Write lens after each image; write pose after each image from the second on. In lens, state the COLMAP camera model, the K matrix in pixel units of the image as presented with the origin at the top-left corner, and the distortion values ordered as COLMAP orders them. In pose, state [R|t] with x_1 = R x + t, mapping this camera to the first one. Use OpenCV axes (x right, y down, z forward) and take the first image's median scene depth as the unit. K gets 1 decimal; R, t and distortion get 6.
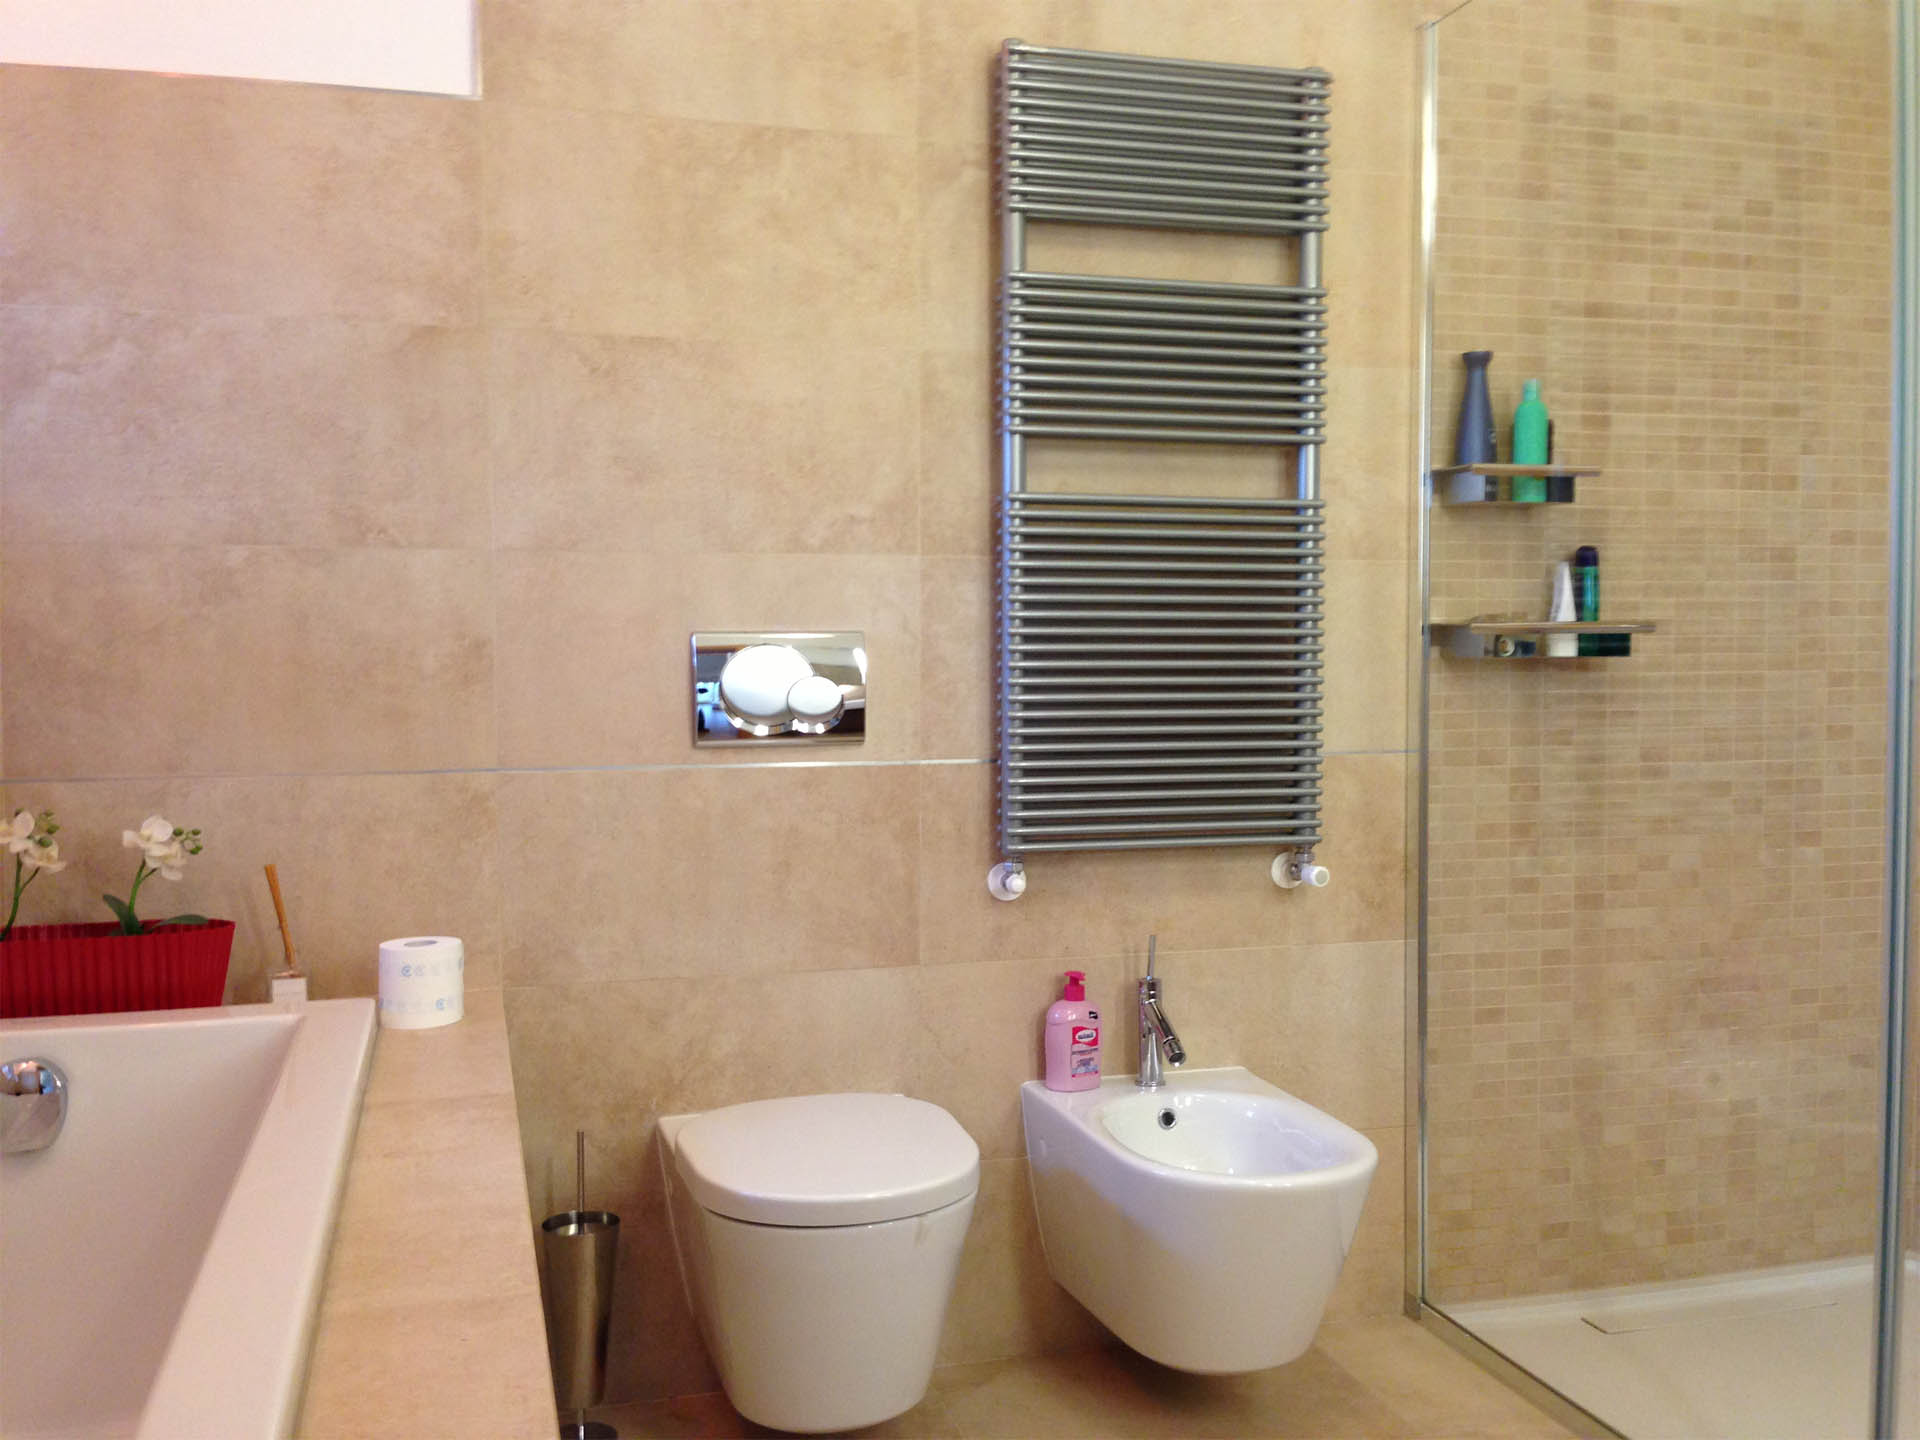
lens RADIAL K [[1779.5, 0, 962.0], [0, 1779.5, 752.3], [0, 0, 1]] dist [0.110181, -0.133163]
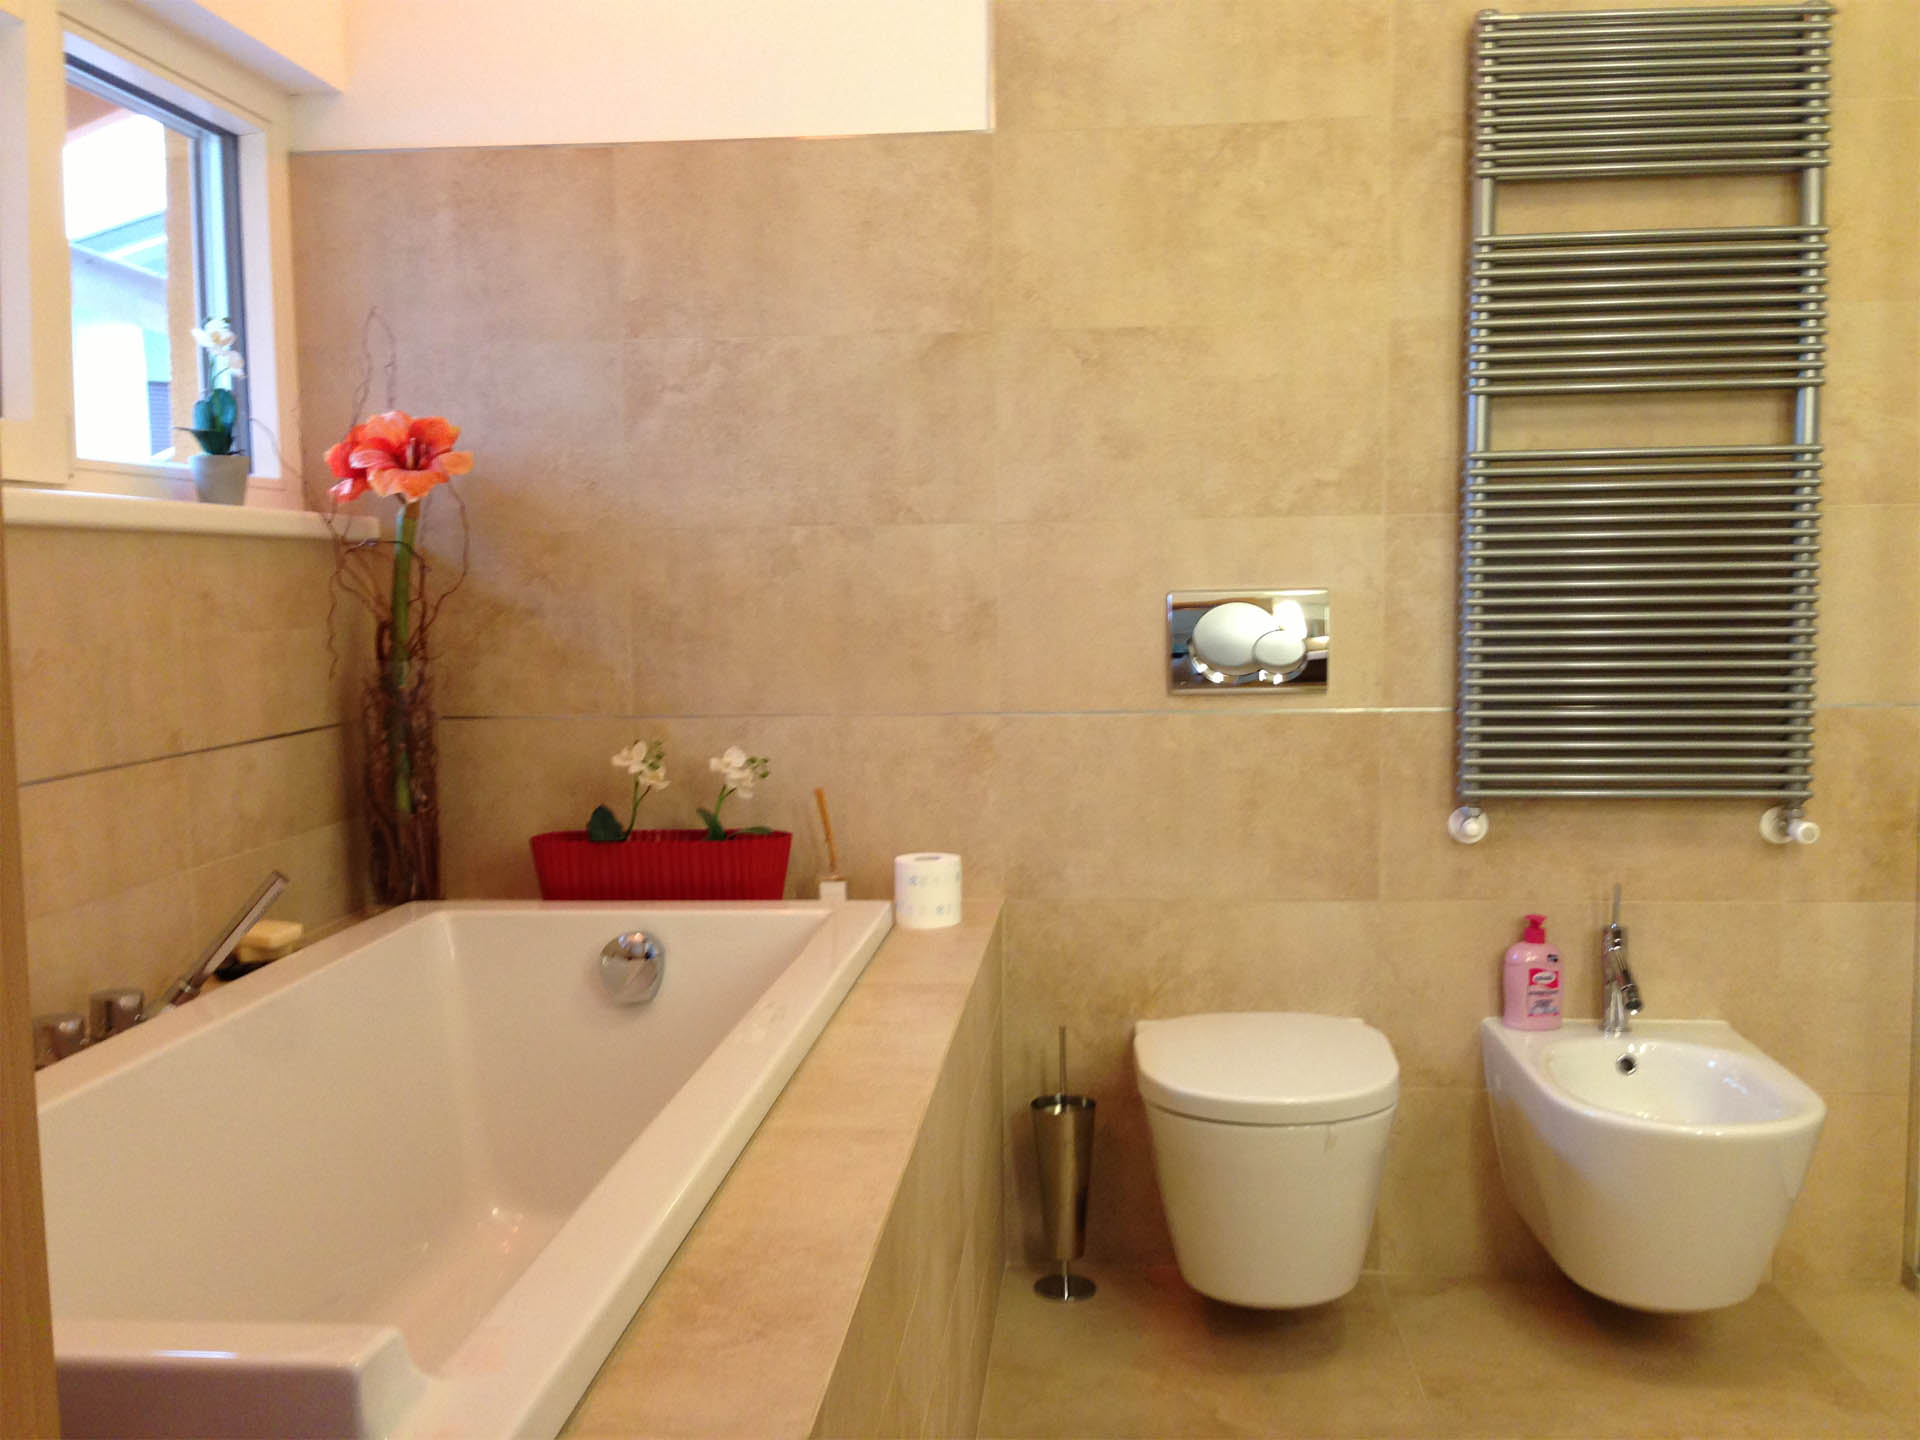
lens RADIAL K [[1779.5, 0, 962.0], [0, 1779.5, 752.3], [0, 0, 1]] dist [0.110181, -0.133163]
pose [[0.936046, 0.022465, -0.351160, 0.120511], [-0.008466, 0.999109, 0.041350, -0.011948], [0.351776, -0.035733, 0.935402, -0.089502]]
